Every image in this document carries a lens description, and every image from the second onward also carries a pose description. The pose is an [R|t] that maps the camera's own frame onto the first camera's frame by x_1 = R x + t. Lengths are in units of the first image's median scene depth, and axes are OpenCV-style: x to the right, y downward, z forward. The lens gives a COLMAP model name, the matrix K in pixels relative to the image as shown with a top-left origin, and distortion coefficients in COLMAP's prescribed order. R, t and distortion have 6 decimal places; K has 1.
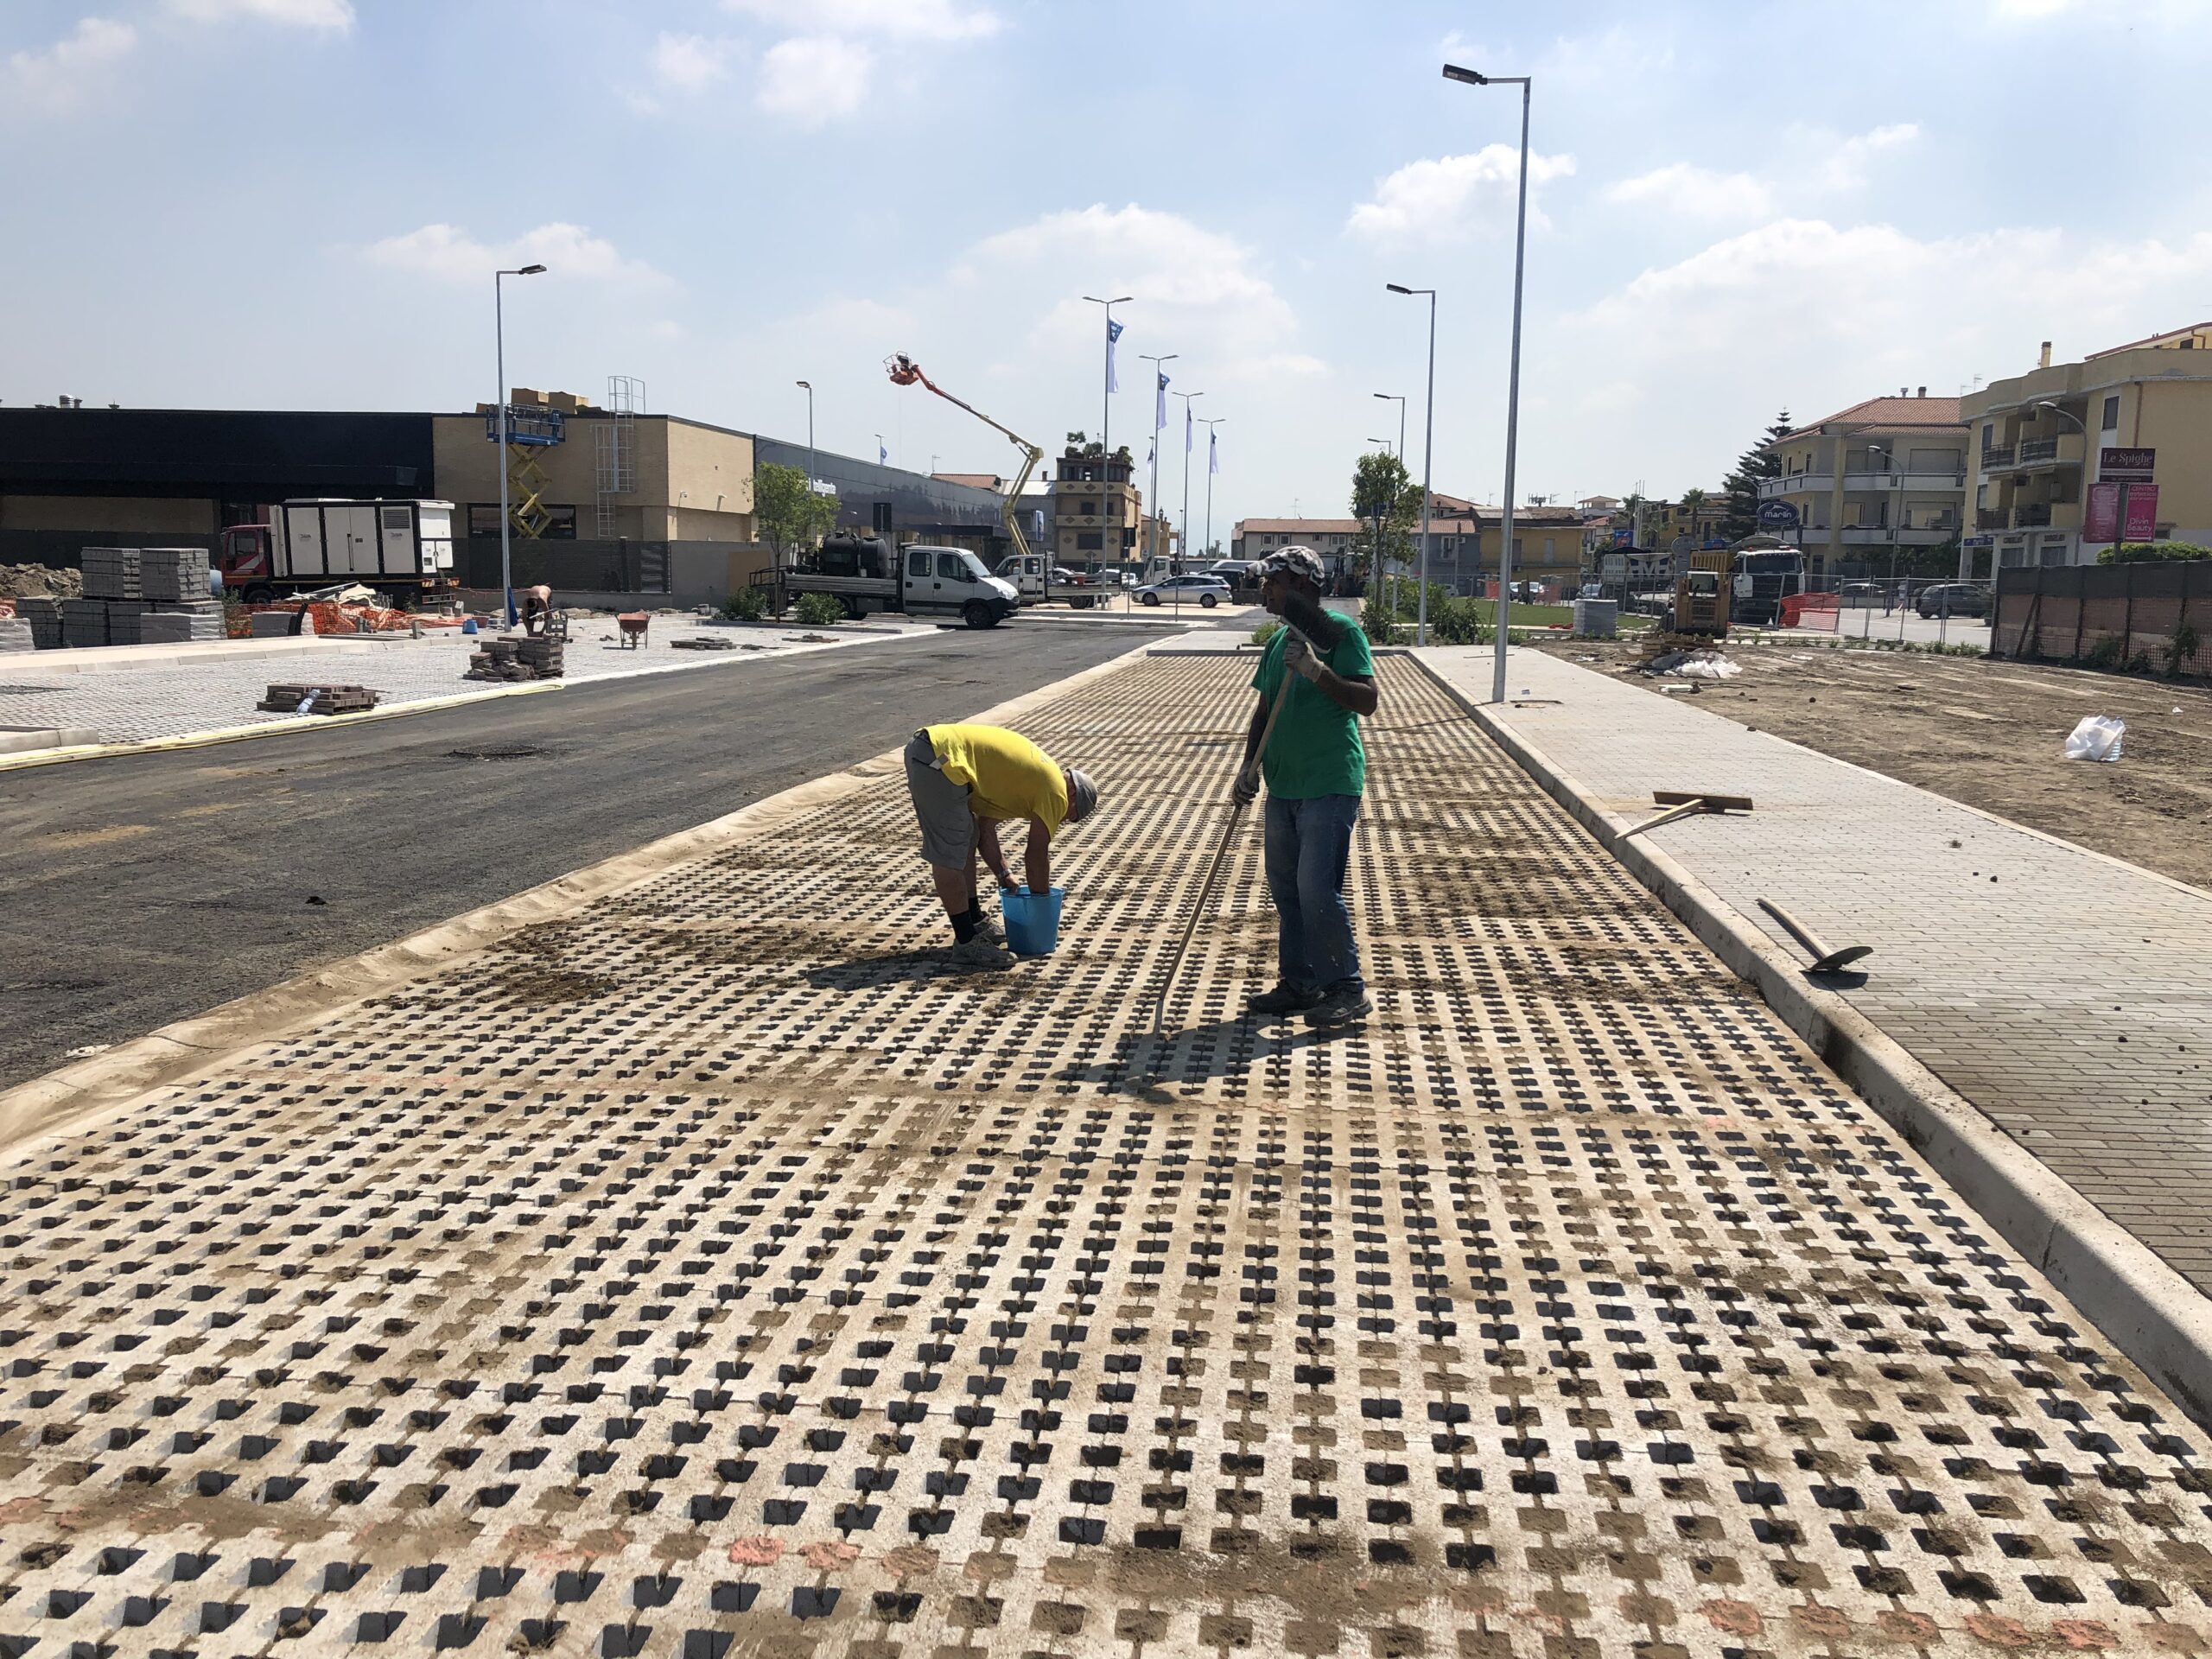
lens RADIAL K [[1887.7, 0, 1150.8], [0, 1887.7, 820.5], [0, 0, 1]] dist [-0.020082, 0.087345]
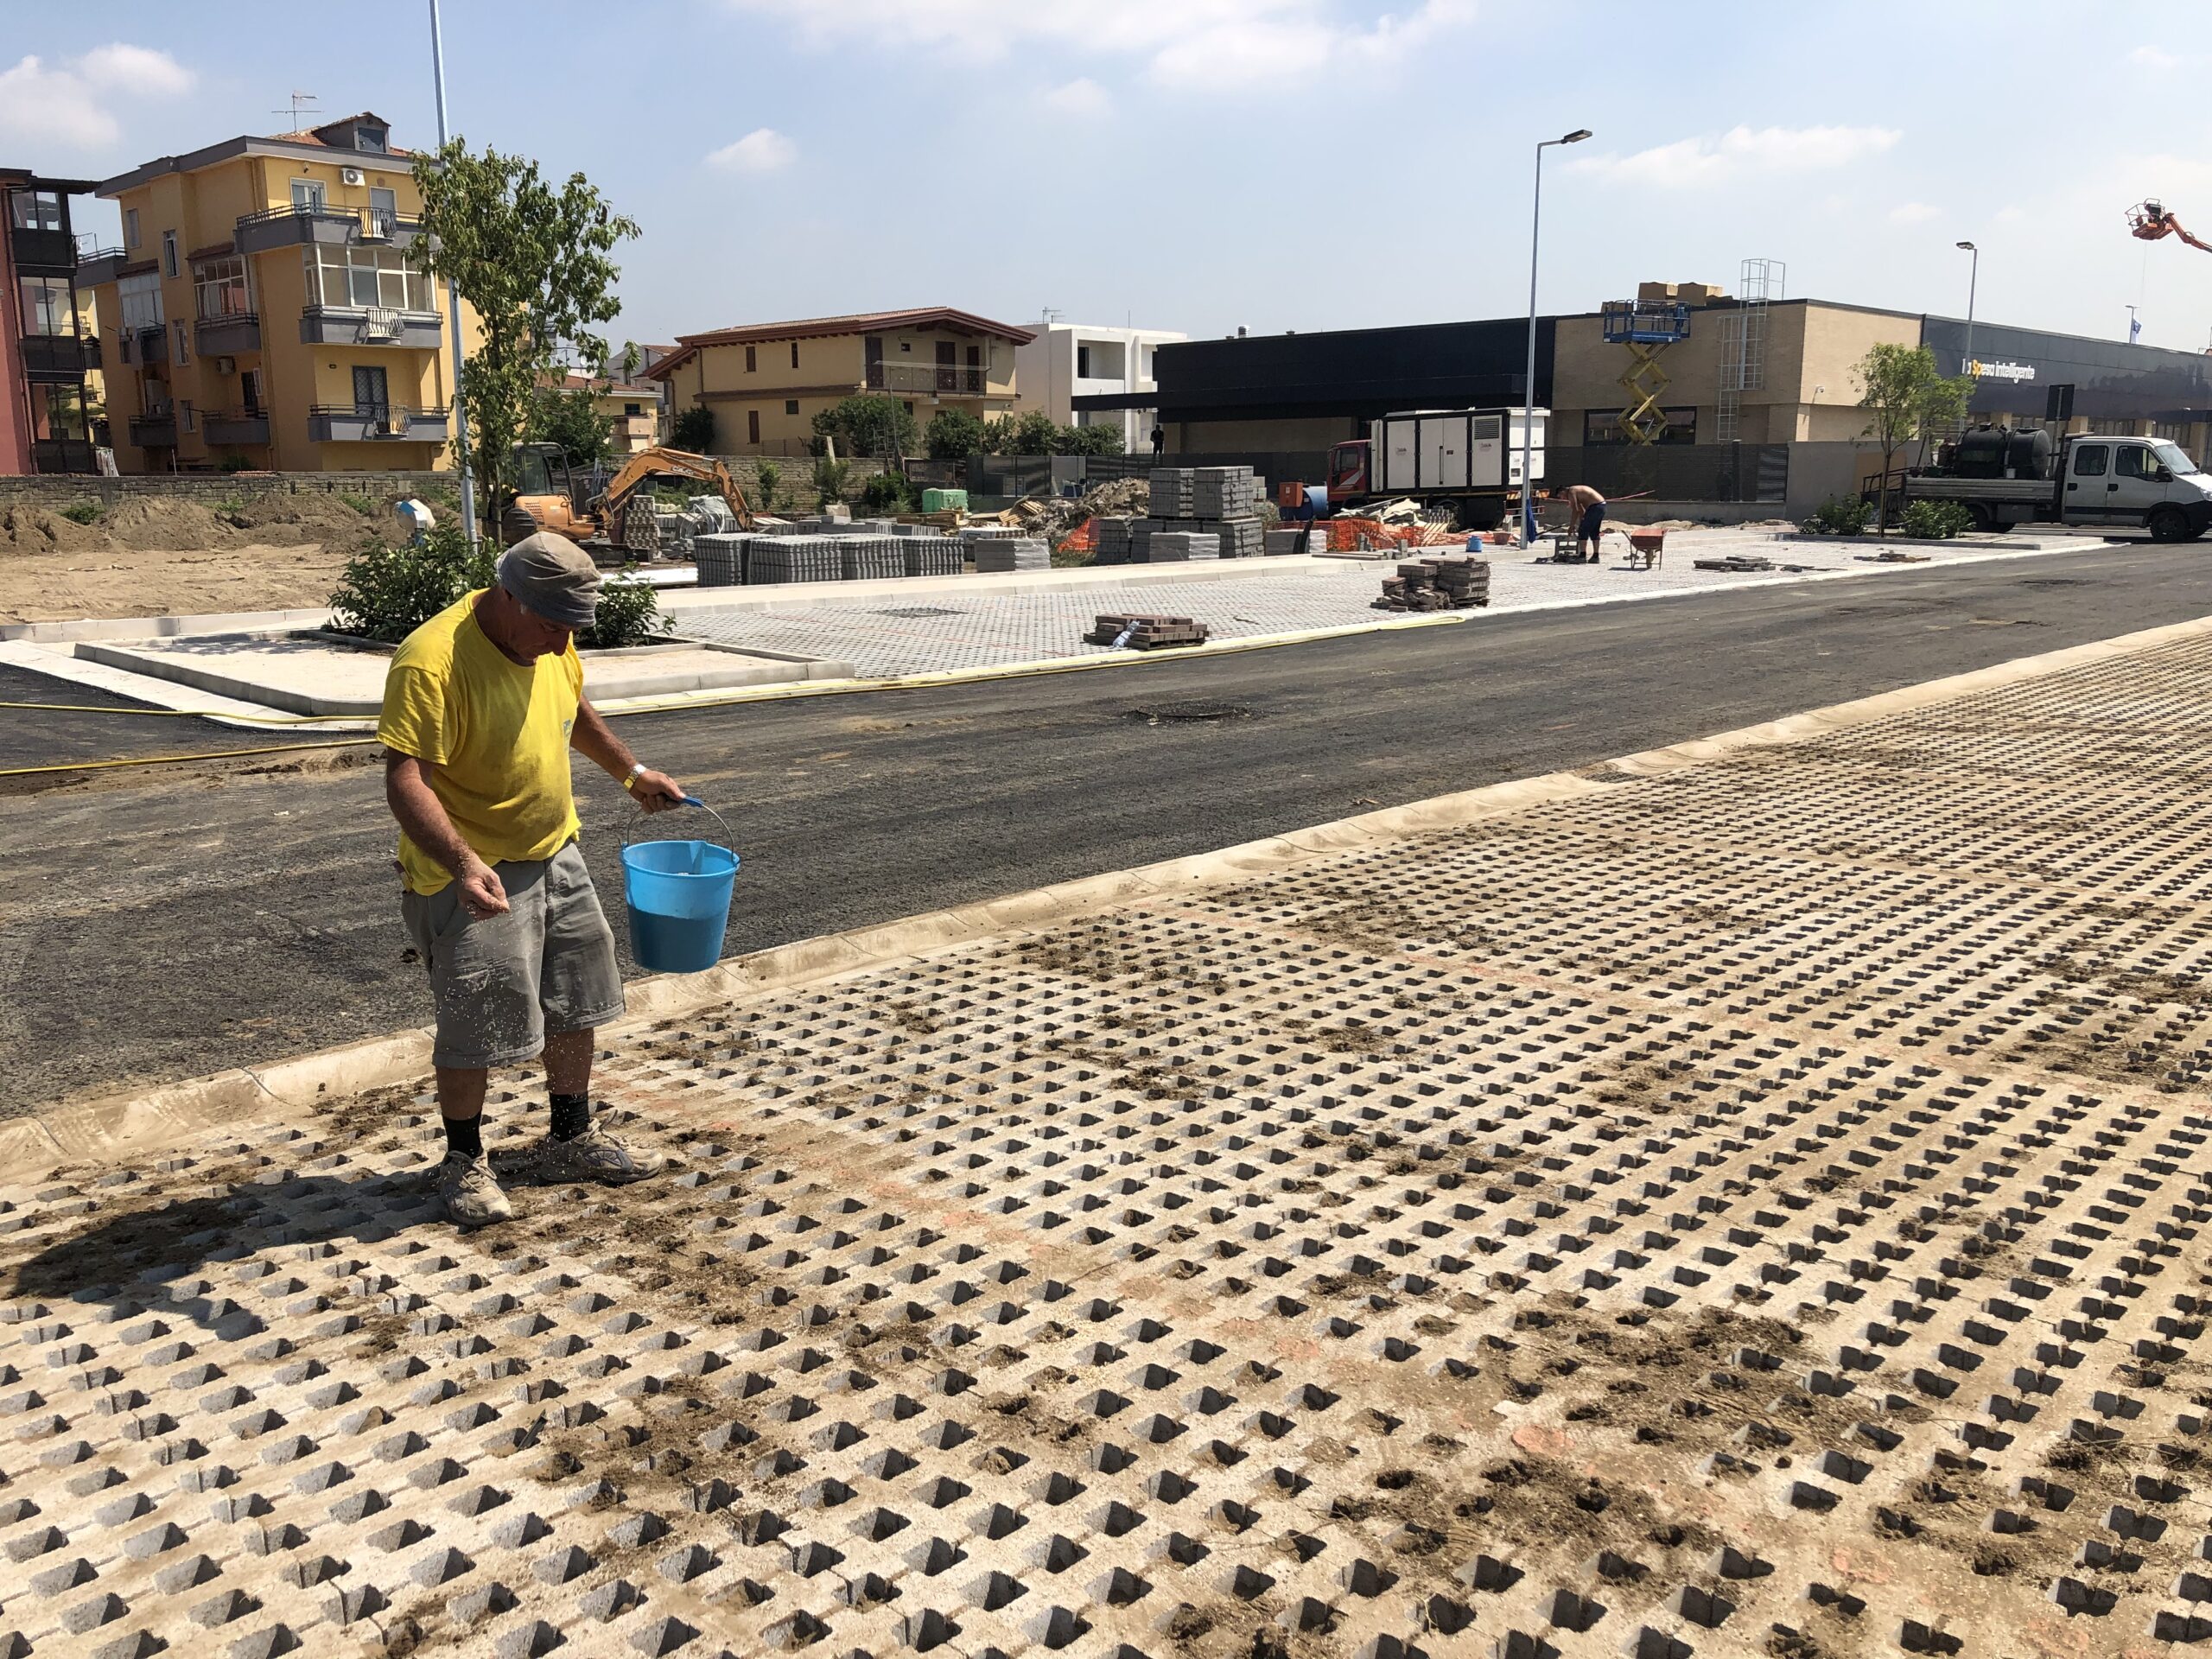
lens RADIAL K [[1887.7, 0, 1150.8], [0, 1887.7, 820.5], [0, 0, 1]] dist [-0.020082, 0.087345]
pose [[0.805159, 0.084626, -0.586989, 0.043445], [-0.056305, 0.996204, 0.066390, -0.015164], [0.590379, -0.020404, 0.806868, 0.119143]]
